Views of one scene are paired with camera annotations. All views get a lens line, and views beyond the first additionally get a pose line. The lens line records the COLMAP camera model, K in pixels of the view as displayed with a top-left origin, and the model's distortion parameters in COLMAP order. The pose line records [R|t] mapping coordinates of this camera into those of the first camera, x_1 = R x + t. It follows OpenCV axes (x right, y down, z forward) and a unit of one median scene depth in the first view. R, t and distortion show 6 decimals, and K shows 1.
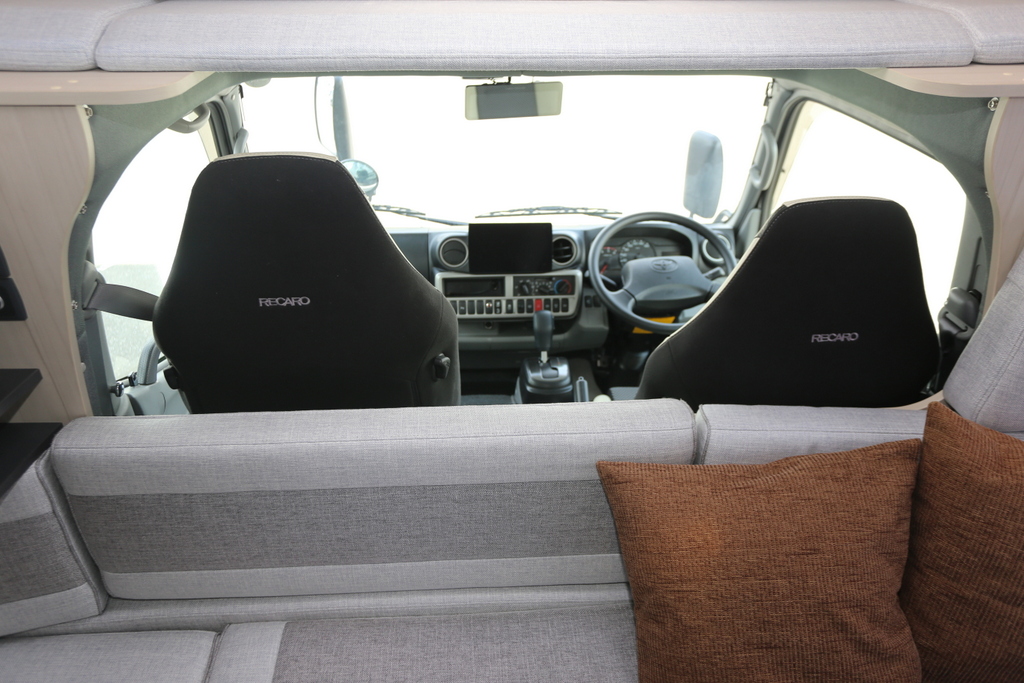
lens RADIAL K [[718.5, 0, 512.0], [0, 718.5, 341.5], [0, 0, 1]] dist [-0.048058, 0.058999]
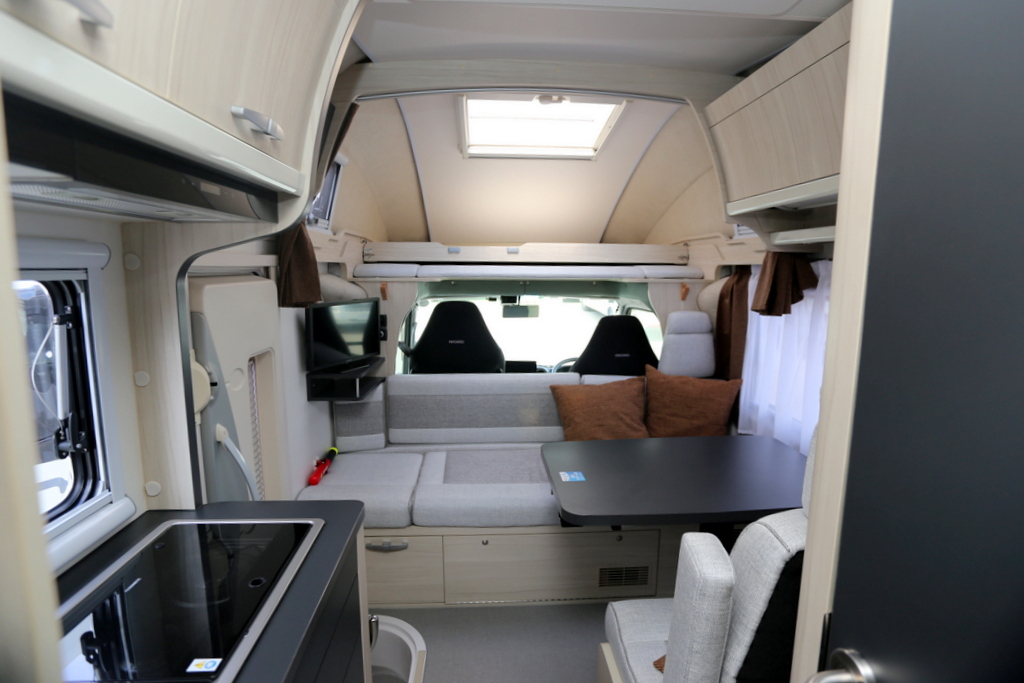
lens RADIAL K [[492.4, 0, 512.0], [0, 492.4, 341.5], [0, 0, 1]] dist [-0.066797, 0.023911]
pose [[0.999991, 0.001050, 0.004011, -0.063262], [0.000556, 0.924716, -0.380657, 0.807211], [-0.004109, 0.380656, 0.924708, -1.124094]]
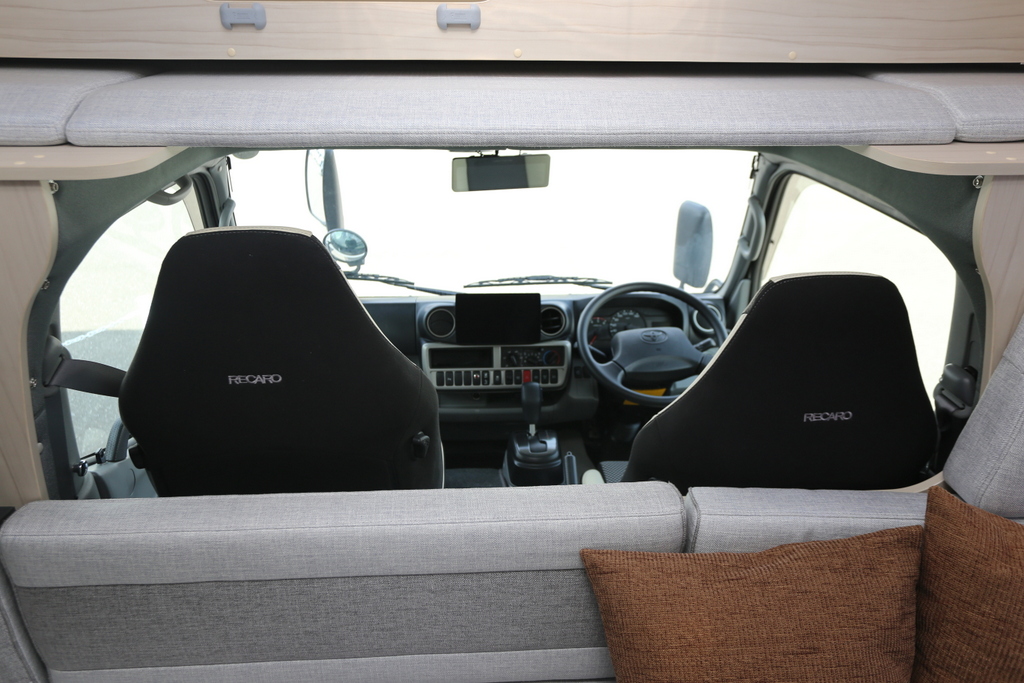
lens RADIAL K [[718.5, 0, 512.0], [0, 718.5, 341.5], [0, 0, 1]] dist [-0.048058, 0.058999]
pose [[0.999981, 0.001887, 0.005794, 0.021125], [-0.001364, 0.996024, -0.089078, -0.020646], [-0.005939, 0.089069, 0.996008, 0.035968]]
